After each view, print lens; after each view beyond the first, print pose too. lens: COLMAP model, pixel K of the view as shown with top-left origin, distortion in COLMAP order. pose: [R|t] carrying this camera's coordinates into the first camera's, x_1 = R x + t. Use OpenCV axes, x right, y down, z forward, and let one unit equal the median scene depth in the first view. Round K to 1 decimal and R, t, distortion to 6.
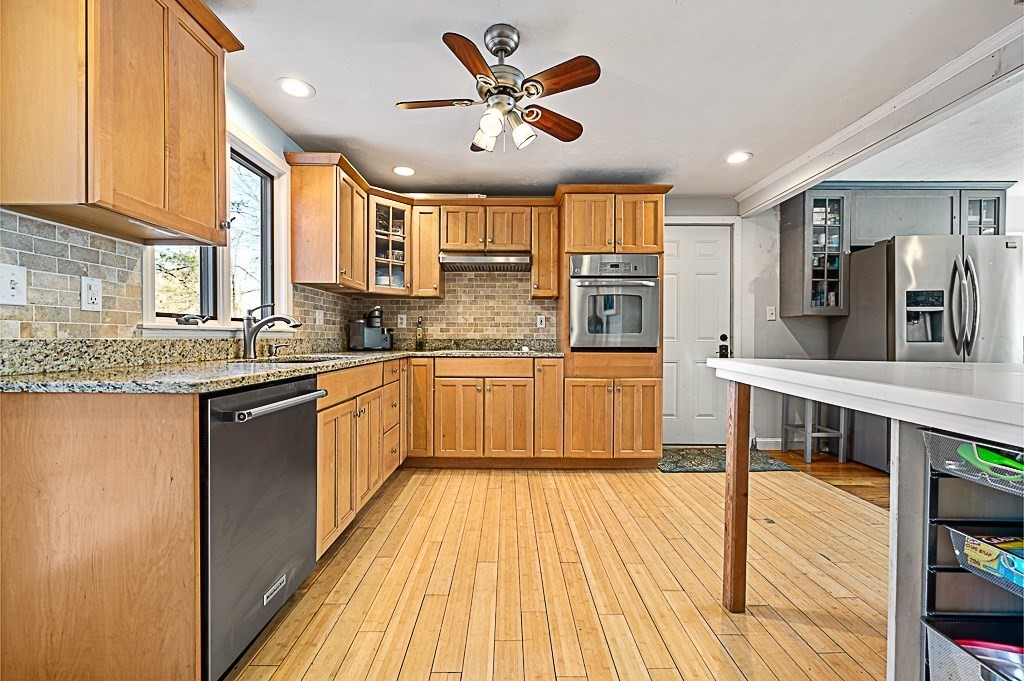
lens RADIAL K [[420.7, 0, 499.2], [0, 420.7, 341.3], [0, 0, 1]] dist [-0.000150, -0.000073]
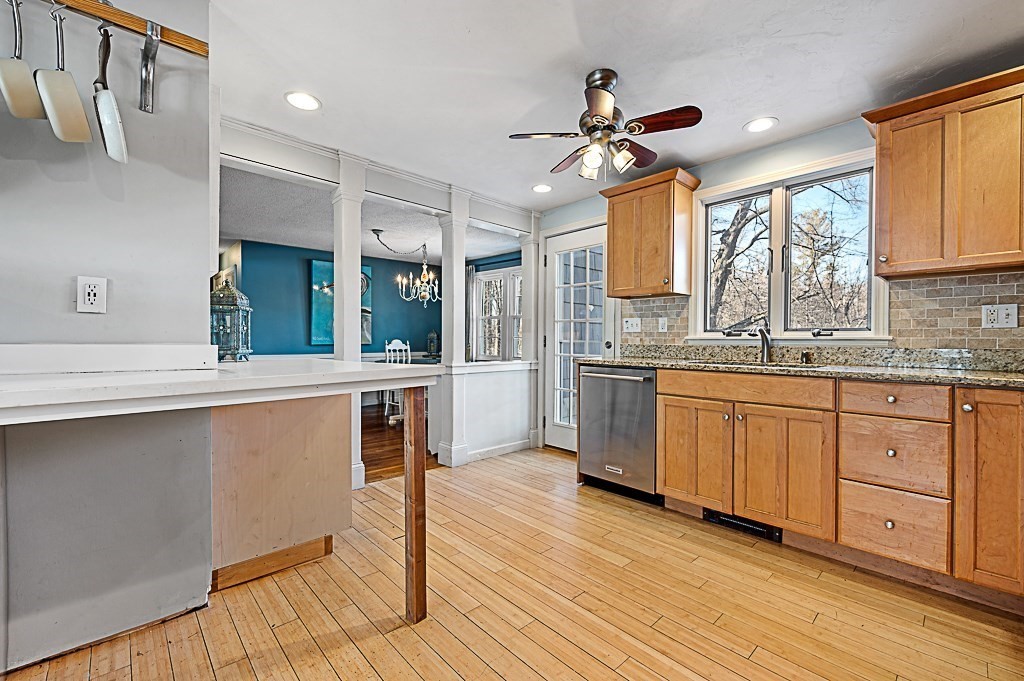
lens RADIAL K [[420.7, 0, 499.2], [0, 420.7, 341.3], [0, 0, 1]] dist [-0.000150, -0.000073]
pose [[-0.734124, -0.003456, -0.679007, 0.524994], [-0.013104, 0.999873, 0.009079, -0.013989], [0.678889, 0.015563, -0.734076, 0.890892]]
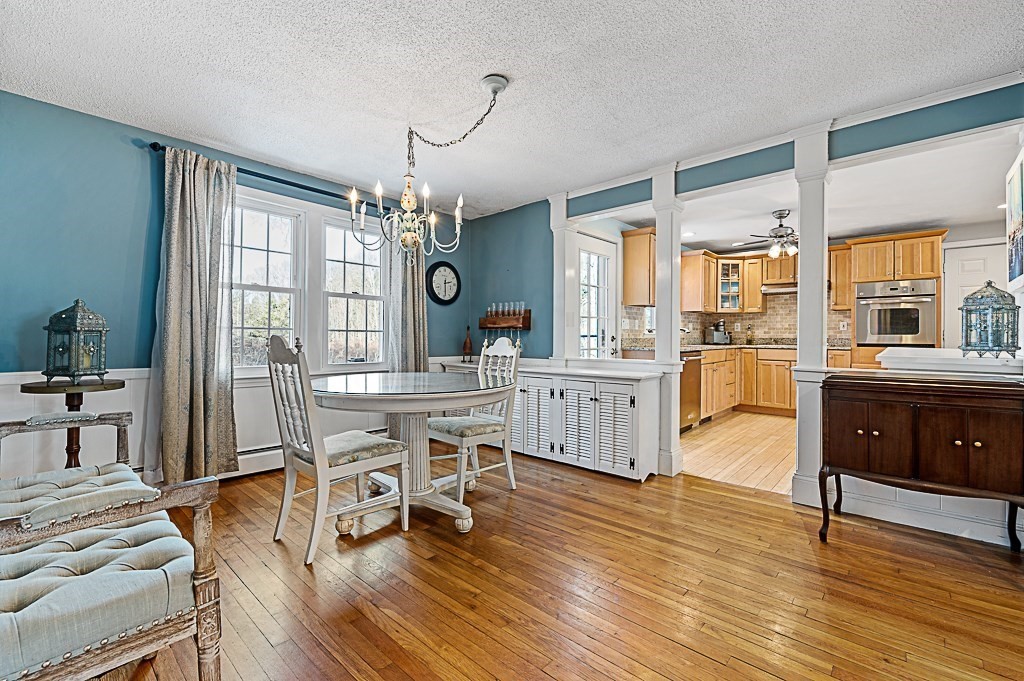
lens RADIAL K [[438.0, 0, 508.9], [0, 438.0, 337.5], [0, 0, 1]] dist [0.000176, 0.000040]
pose [[0.753344, 0.001928, -0.657624, 0.262097], [-0.006461, 0.999969, -0.004470, 0.007479], [0.657595, 0.007616, 0.753333, -1.036774]]
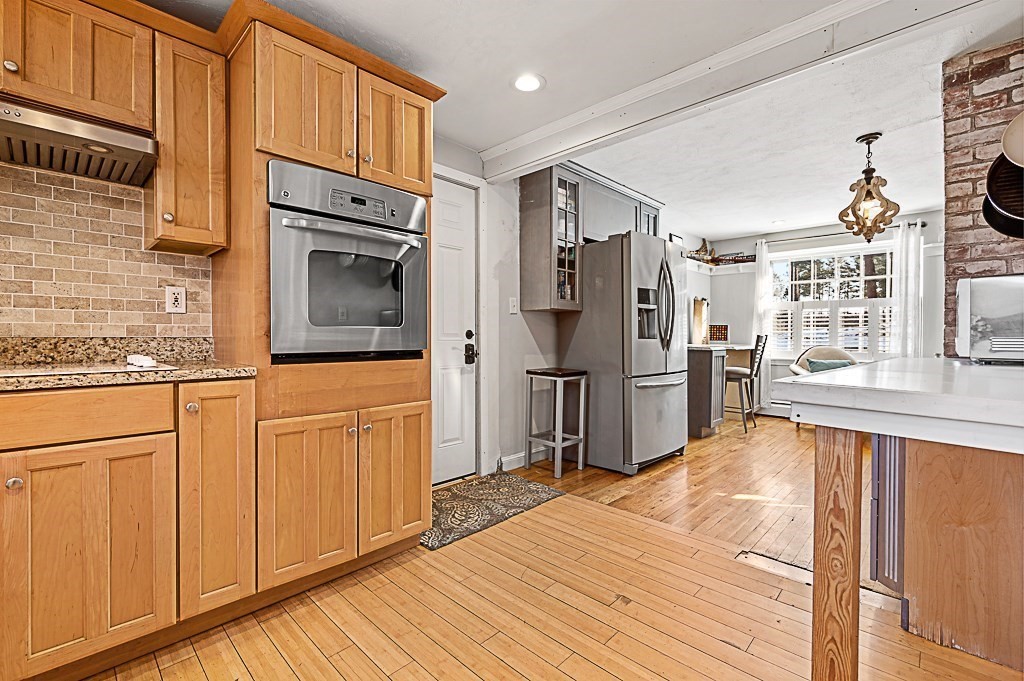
lens RADIAL K [[451.9, 0, 512.0], [0, 451.9, 340.5], [0, 0, 1]] dist [-0.001299, -0.000023]
pose [[0.681547, -0.008994, 0.731719, -0.015894], [0.005984, 0.999960, 0.006718, -0.003137], [-0.731750, -0.000200, 0.681573, 0.449958]]
